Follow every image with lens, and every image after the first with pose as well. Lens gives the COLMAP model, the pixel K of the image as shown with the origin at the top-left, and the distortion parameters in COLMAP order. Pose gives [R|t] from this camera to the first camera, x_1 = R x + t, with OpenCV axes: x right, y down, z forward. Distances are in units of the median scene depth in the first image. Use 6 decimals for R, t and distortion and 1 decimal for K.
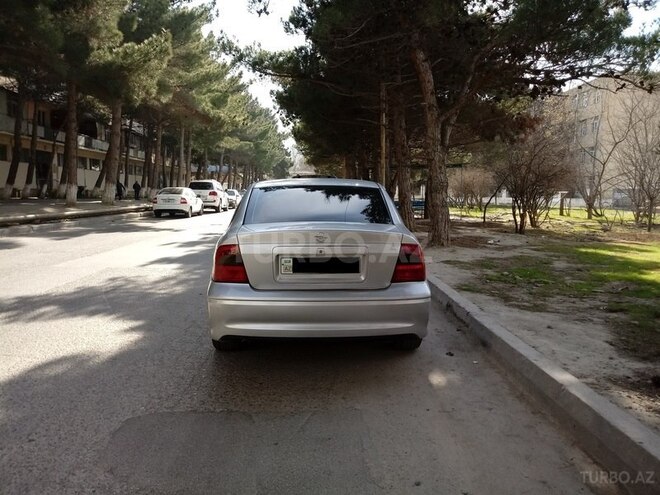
lens RADIAL K [[536.5, 0, 331.8], [0, 536.5, 244.3], [0, 0, 1]] dist [0.037371, -0.086649]
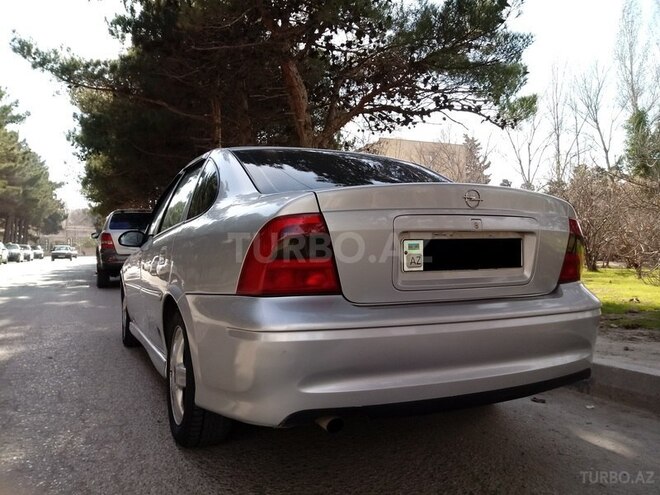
lens RADIAL K [[536.5, 0, 331.8], [0, 536.5, 244.3], [0, 0, 1]] dist [0.037371, -0.086649]
pose [[0.921903, -0.007494, 0.387347, -0.090326], [0.048845, 0.994083, -0.097021, 0.019400], [-0.384328, 0.108364, 0.916815, 0.146635]]
